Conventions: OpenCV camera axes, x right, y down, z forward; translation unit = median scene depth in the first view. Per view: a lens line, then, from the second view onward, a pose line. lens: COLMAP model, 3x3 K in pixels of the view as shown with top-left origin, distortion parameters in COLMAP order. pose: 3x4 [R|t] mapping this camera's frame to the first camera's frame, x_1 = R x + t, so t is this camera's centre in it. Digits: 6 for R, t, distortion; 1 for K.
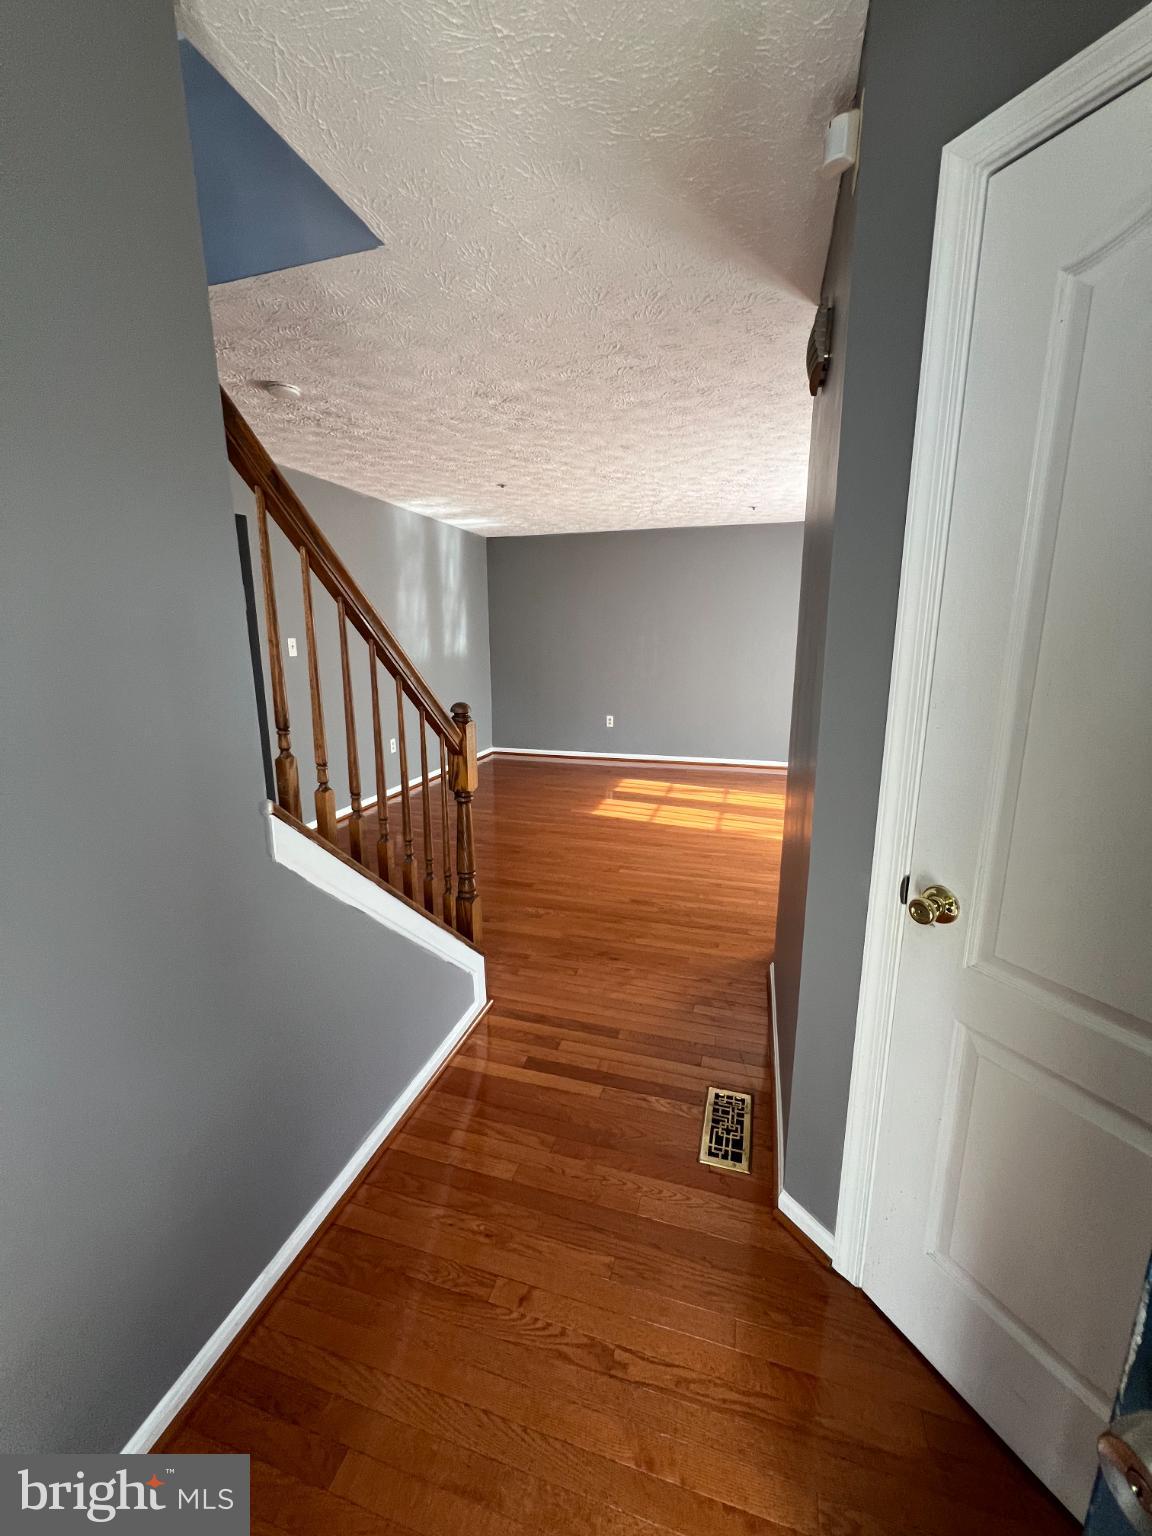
lens RADIAL K [[616.2, 0, 572.9], [0, 616.2, 766.2], [0, 0, 1]] dist [-0.002195, 0.000036]
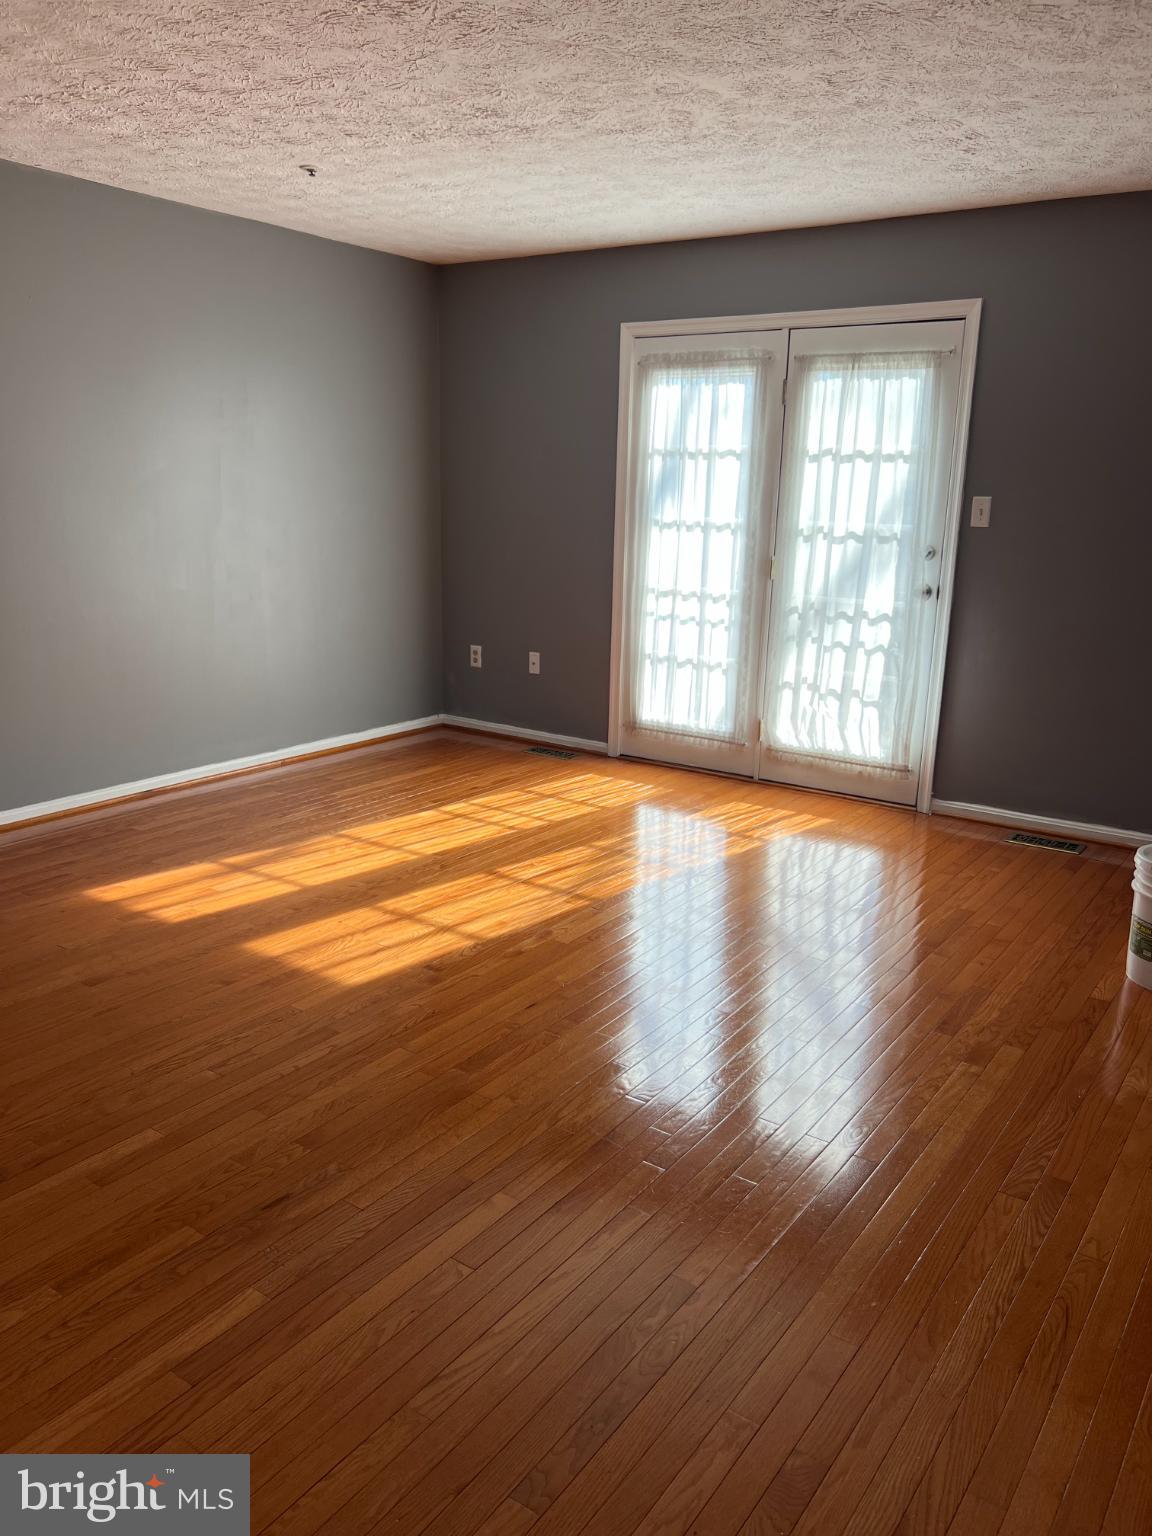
lens RADIAL K [[1151.4, 0, 573.6], [0, 1151.4, 764.8], [0, 0, 1]] dist [0.005400, -0.000174]
pose [[0.316363, -0.209082, 0.925311, -0.510878], [0.173801, 0.971674, 0.160135, -0.128225], [-0.932581, 0.110160, 0.343740, 0.642687]]
